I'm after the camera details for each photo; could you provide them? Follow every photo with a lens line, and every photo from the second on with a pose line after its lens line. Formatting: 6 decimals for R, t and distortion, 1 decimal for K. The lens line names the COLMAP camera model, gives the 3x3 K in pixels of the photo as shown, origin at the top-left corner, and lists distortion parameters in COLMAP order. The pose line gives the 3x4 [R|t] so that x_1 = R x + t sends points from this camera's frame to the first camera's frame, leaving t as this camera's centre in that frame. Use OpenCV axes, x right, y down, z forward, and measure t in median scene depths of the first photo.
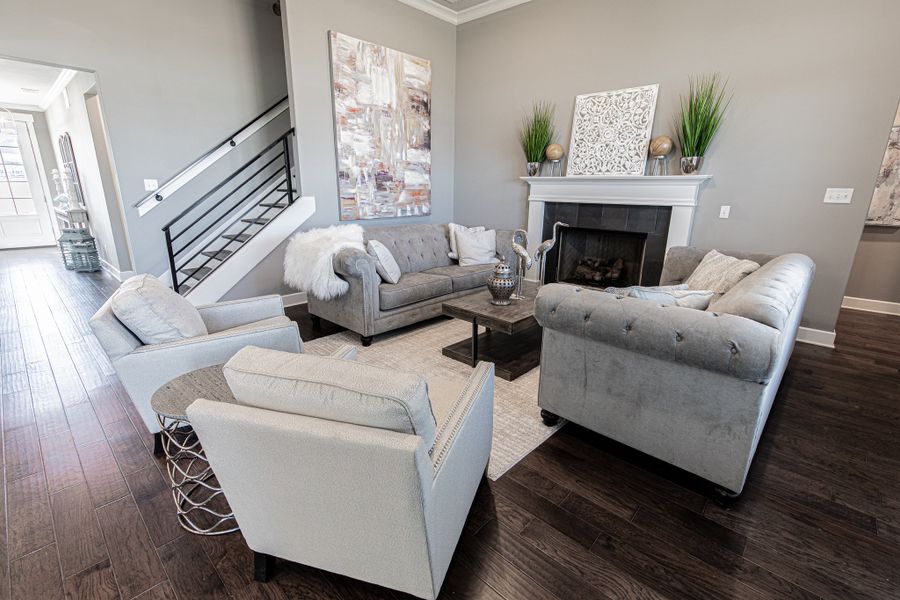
lens RADIAL K [[405.6, 0, 450.0], [0, 405.6, 300.0], [0, 0, 1]] dist [0.004598, 0.000645]
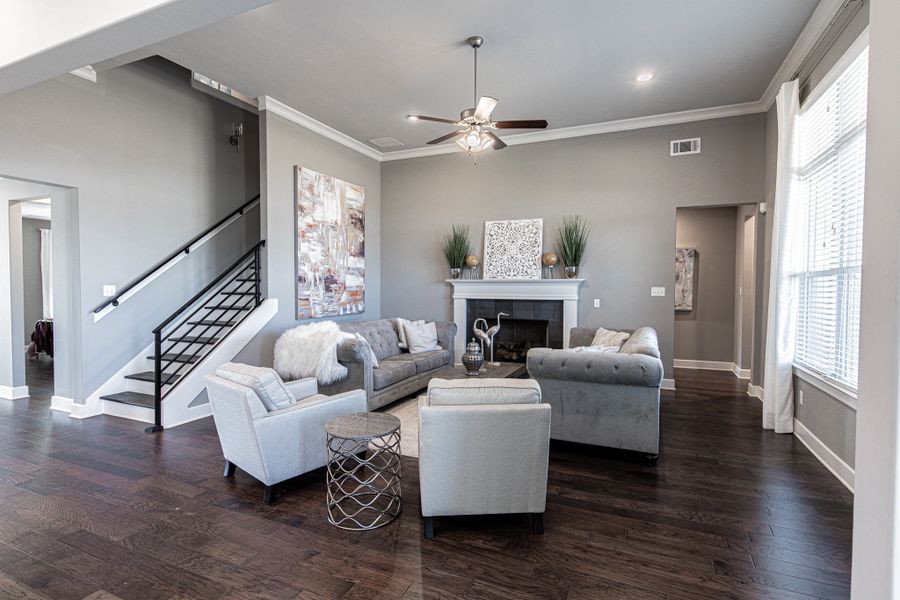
lens RADIAL K [[441.6, 0, 450.0], [0, 441.6, 300.0], [0, 0, 1]] dist [-0.000900, -0.000041]
pose [[0.945180, -0.020783, 0.325888, -0.270955], [0.096787, 0.970959, -0.218793, 0.053561], [-0.311877, 0.238341, 0.919743, -0.233645]]
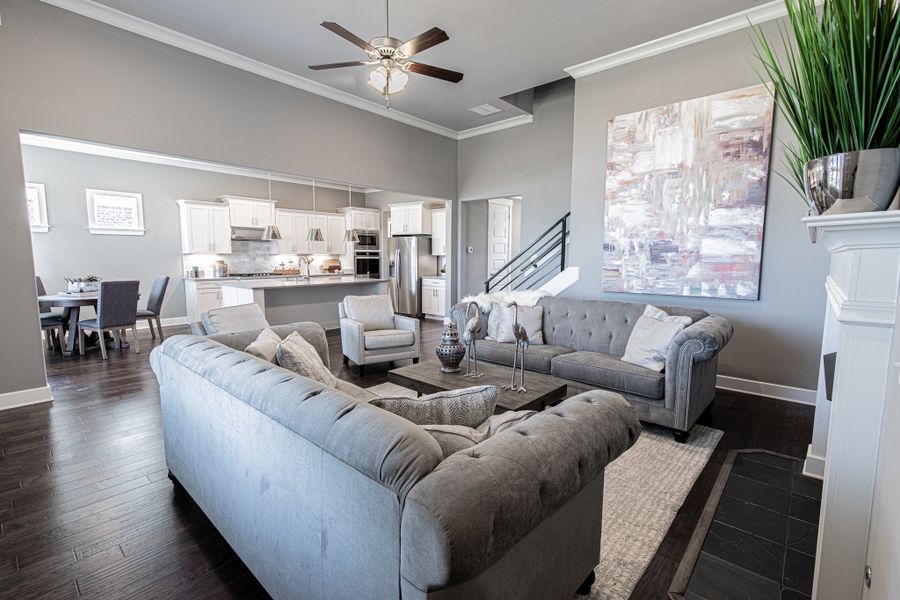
lens RADIAL K [[405.6, 0, 450.0], [0, 405.6, 300.0], [0, 0, 1]] dist [0.004598, 0.000645]
pose [[0.020872, 0.099530, -0.994816, 0.736733], [-0.273647, 0.957604, 0.090065, -0.165001], [0.961604, 0.270348, 0.047223, 0.607313]]
